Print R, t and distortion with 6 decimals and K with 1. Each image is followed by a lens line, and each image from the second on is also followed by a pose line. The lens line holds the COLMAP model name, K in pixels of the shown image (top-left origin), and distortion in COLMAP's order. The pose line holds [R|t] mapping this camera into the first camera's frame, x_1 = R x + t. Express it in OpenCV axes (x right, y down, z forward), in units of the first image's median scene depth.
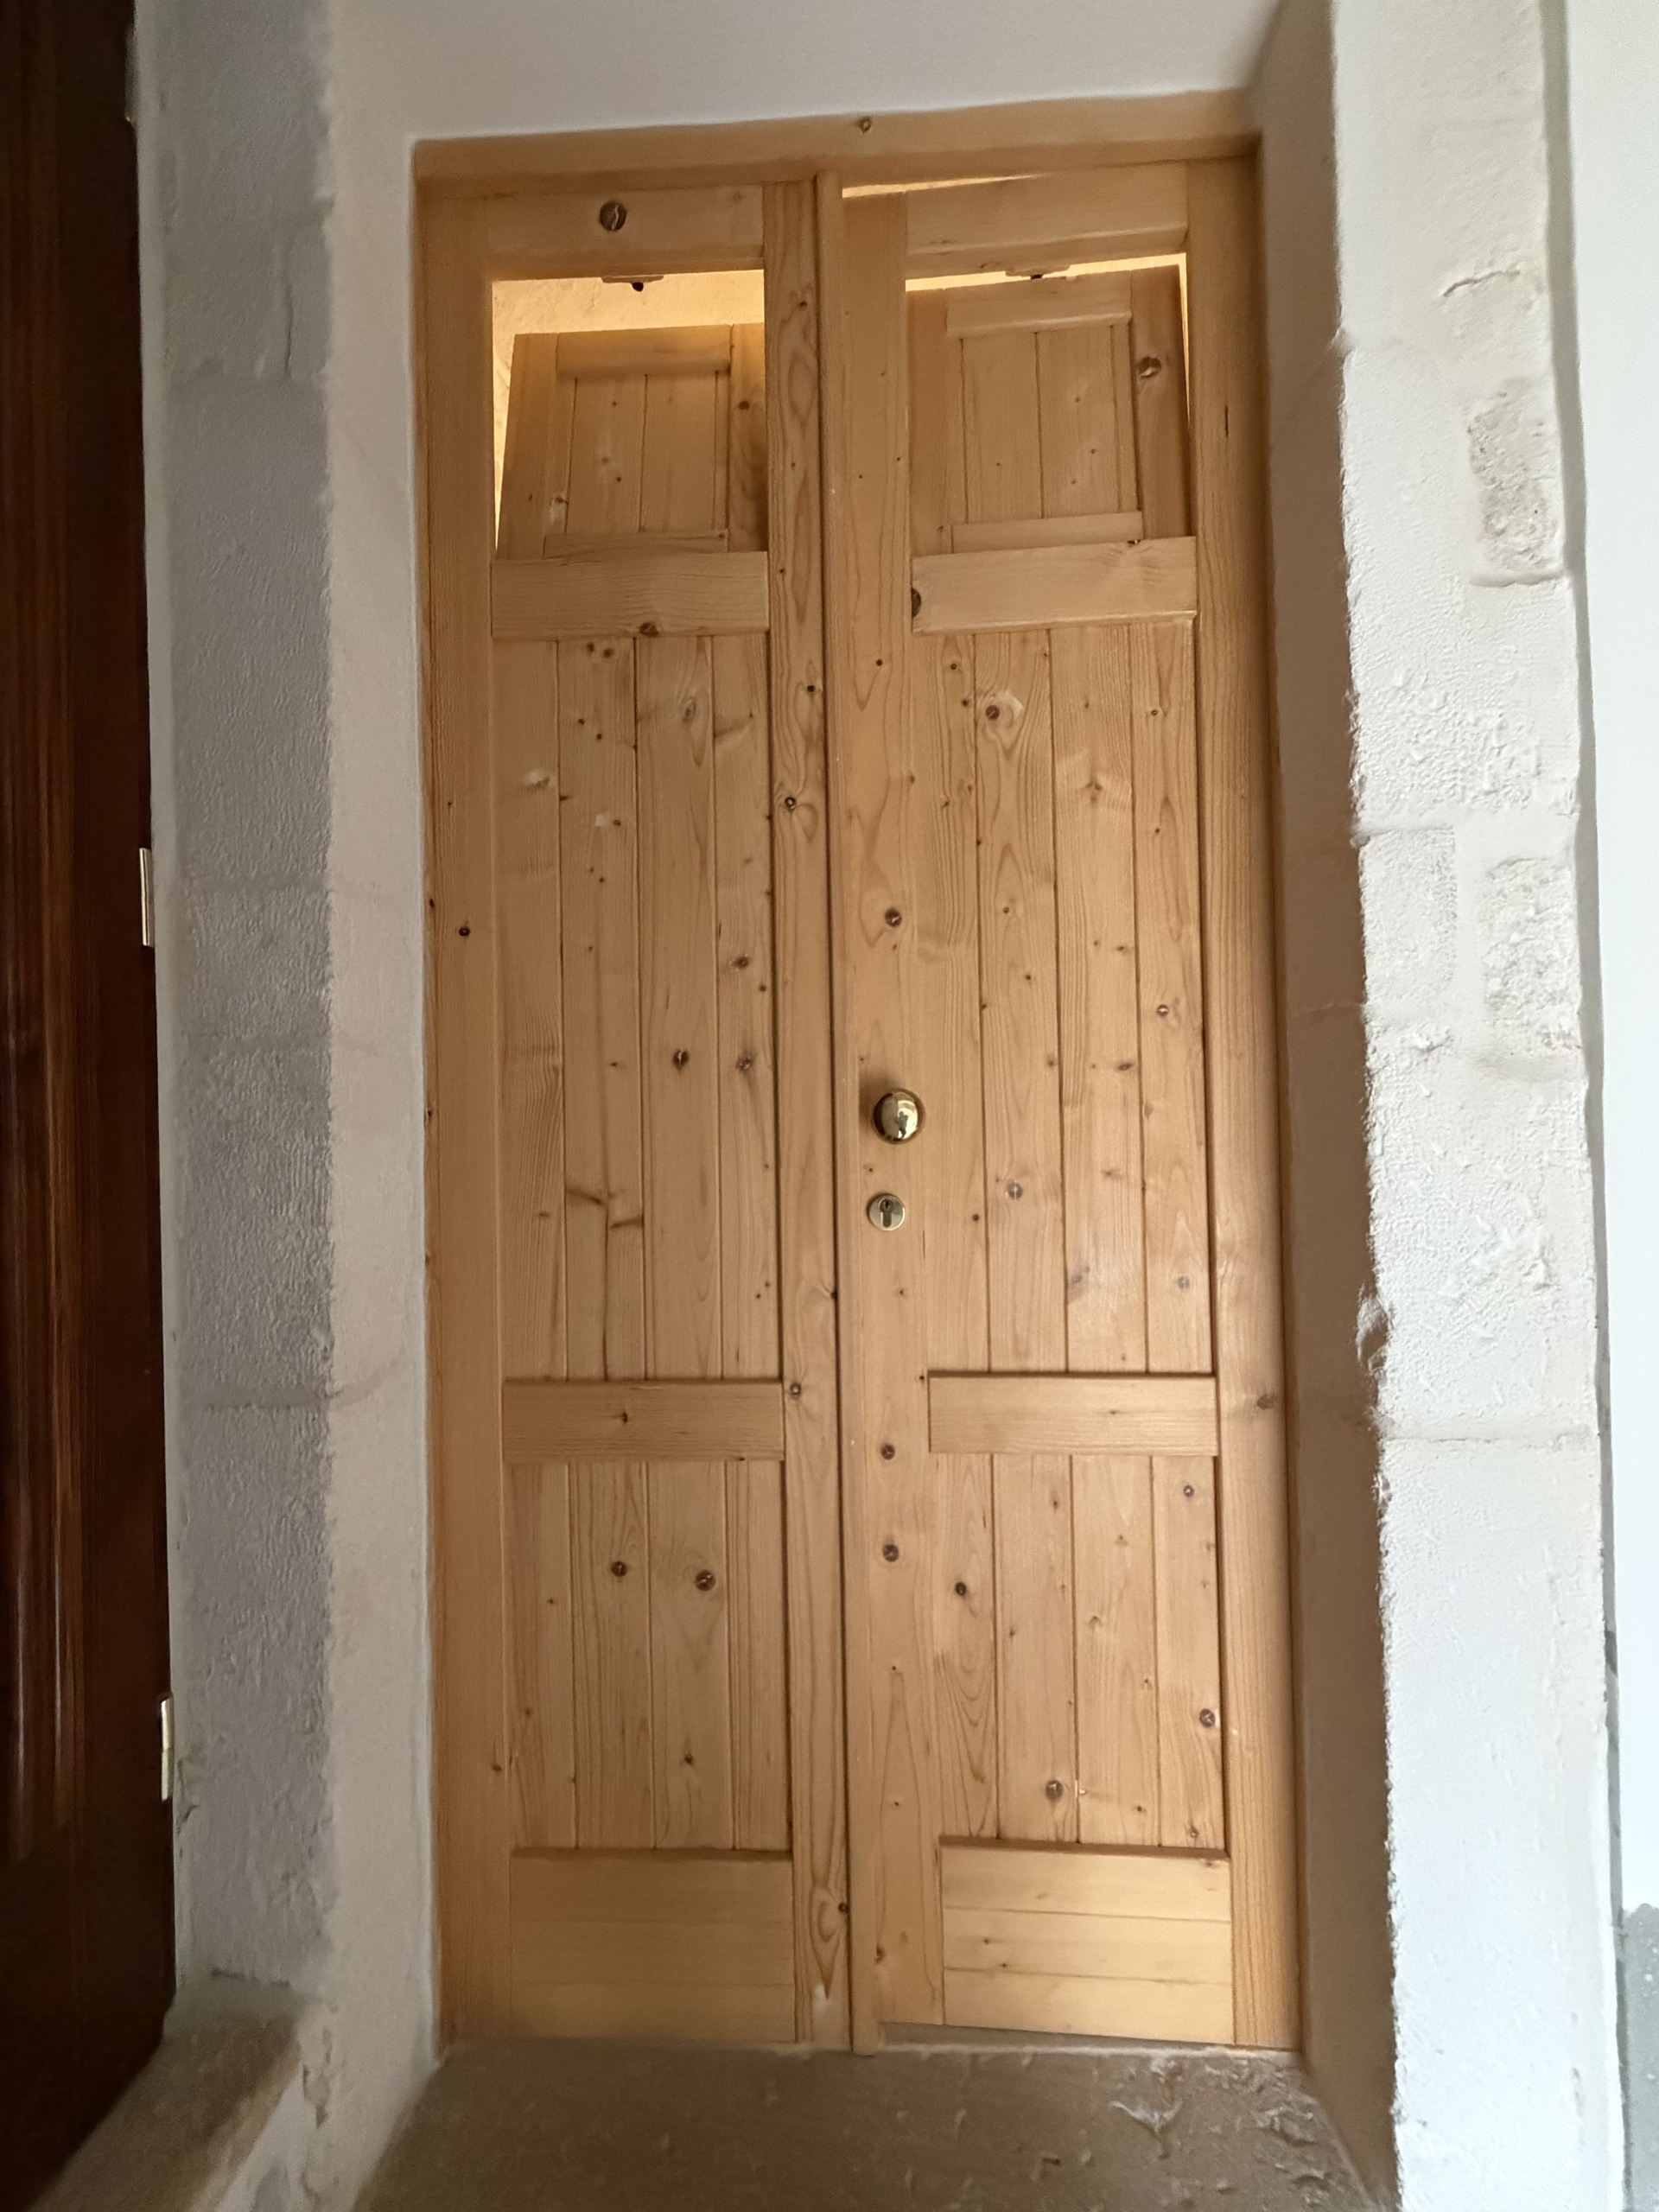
lens RADIAL K [[878.8, 0, 830.7], [0, 878.8, 1101.3], [0, 0, 1]] dist [0.000427, -0.000332]
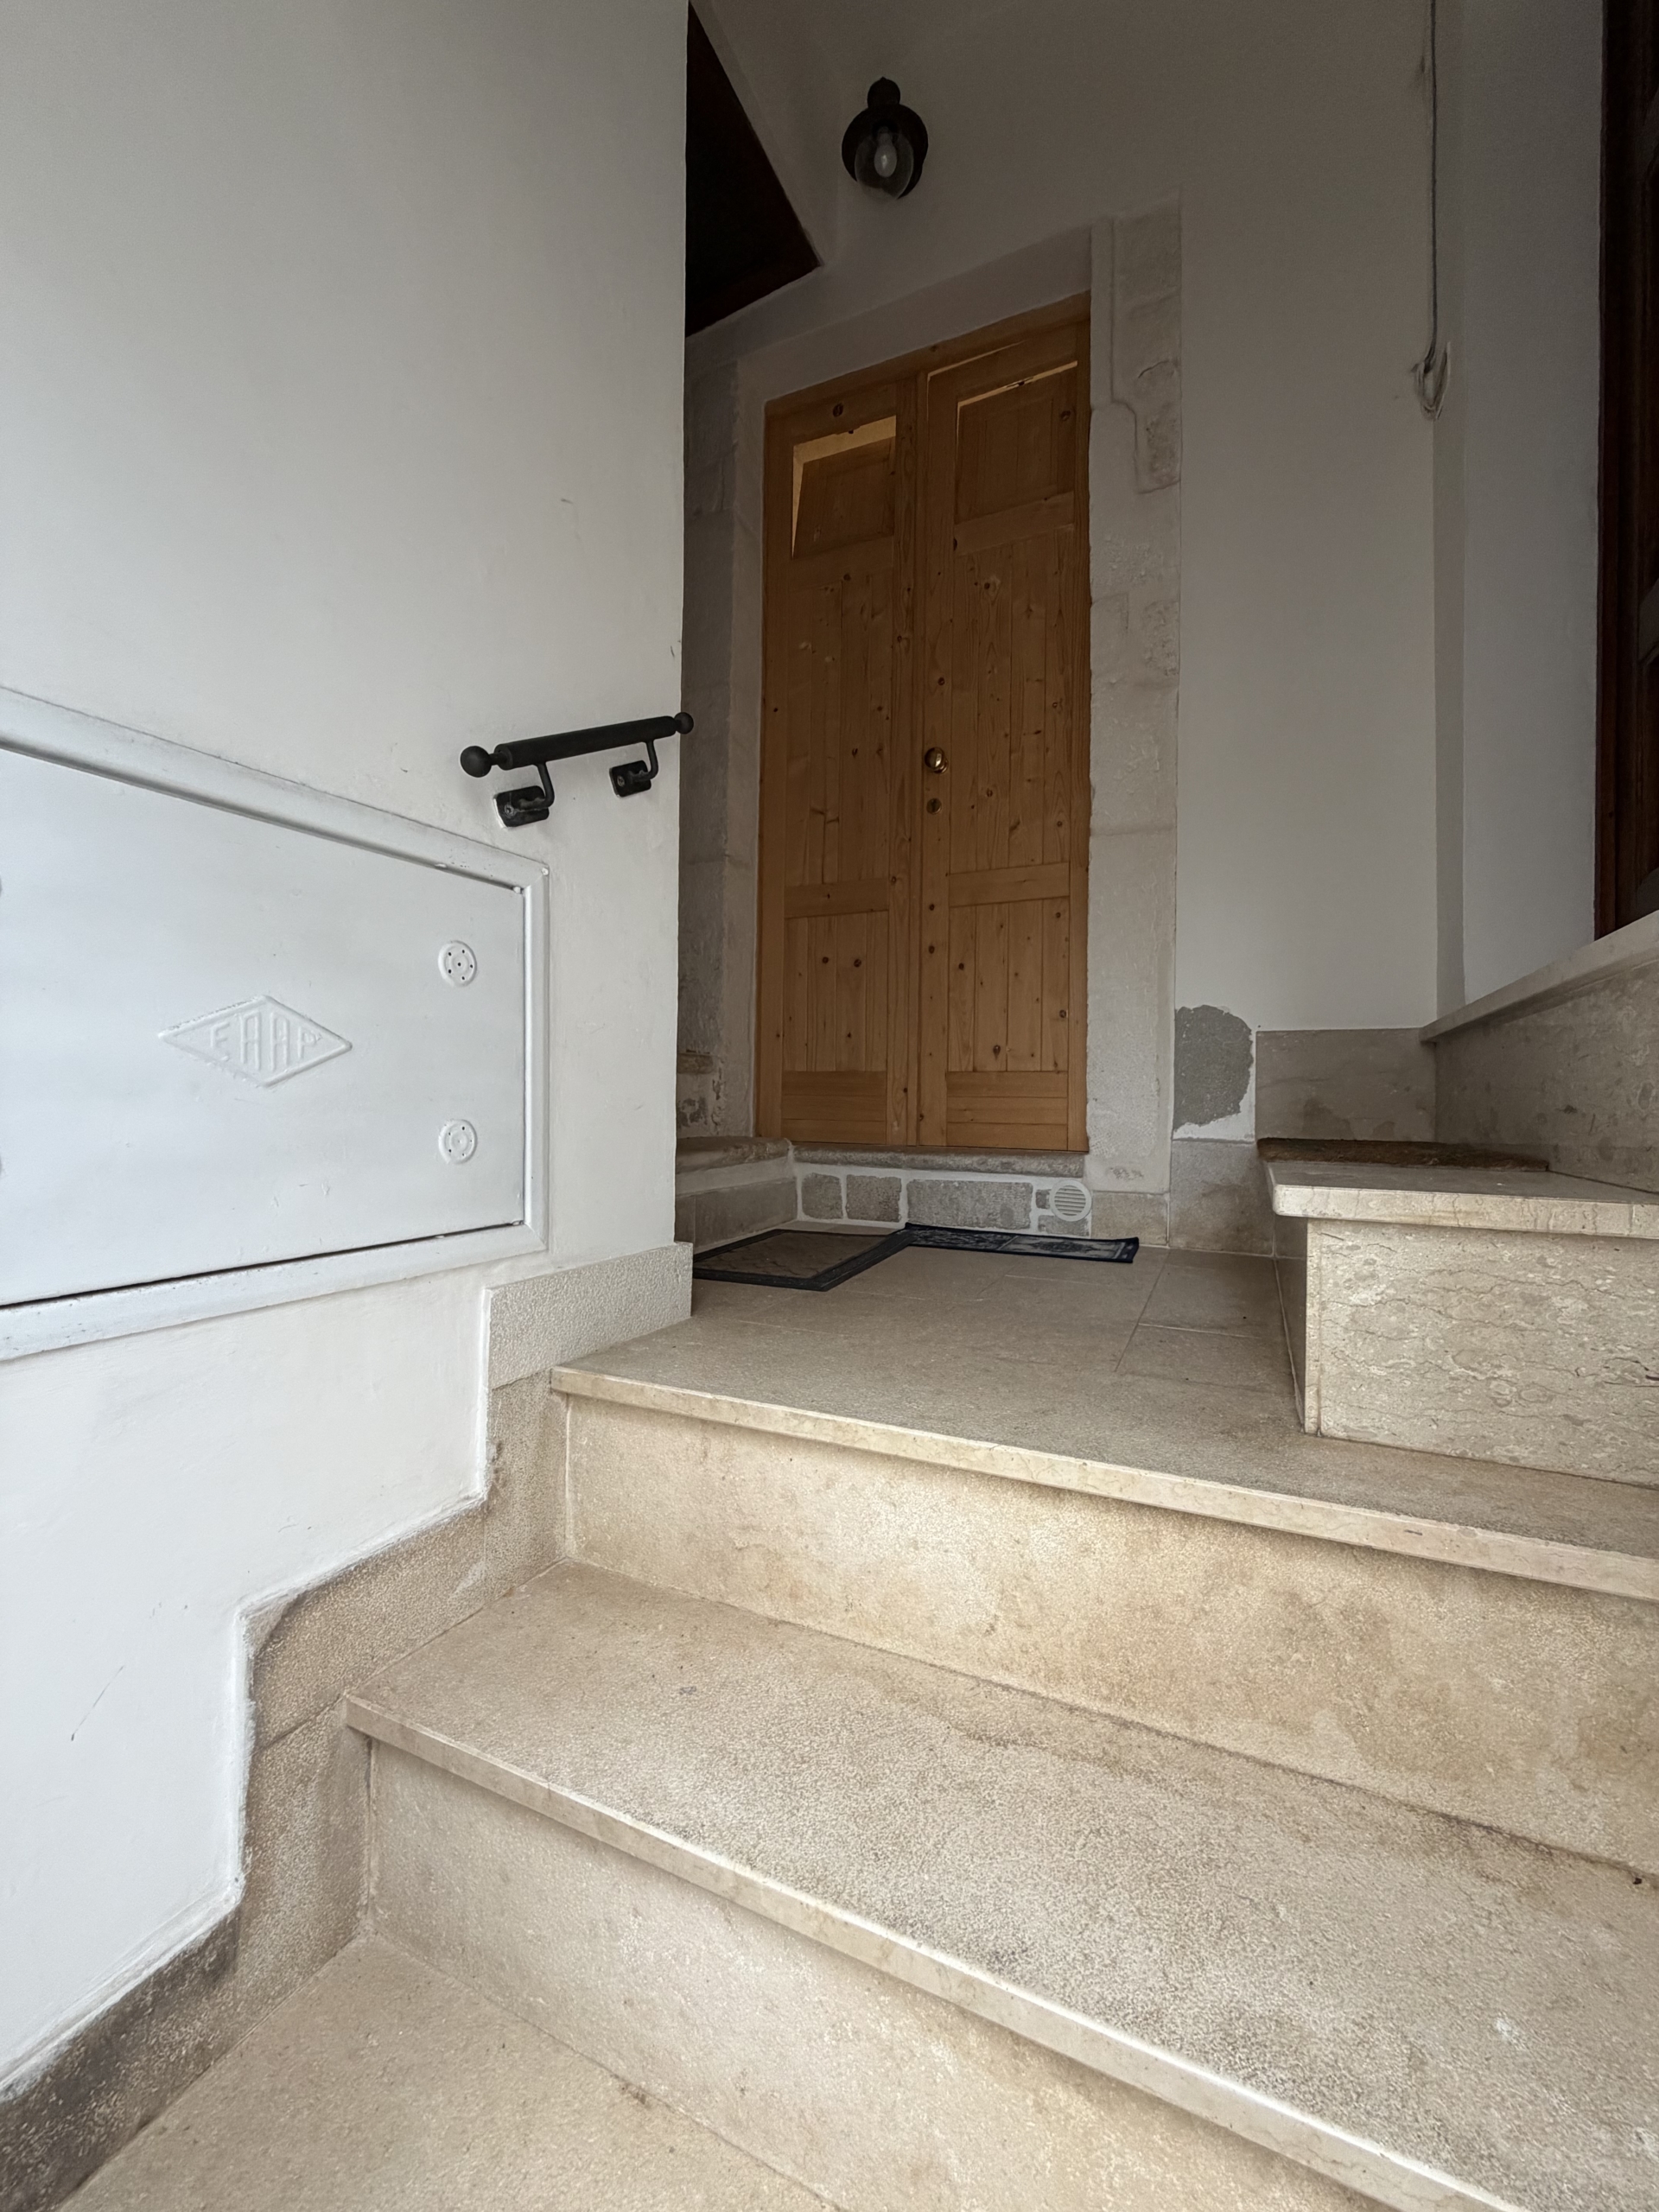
lens RADIAL K [[878.8, 0, 835.1], [0, 878.8, 1104.0], [0, 0, 1]] dist [0.000427, -0.000332]
pose [[0.932344, 0.030849, -0.360255, 0.691223], [-0.026844, 0.999510, 0.016116, 0.894842], [0.360576, -0.005355, 0.932715, -1.308638]]
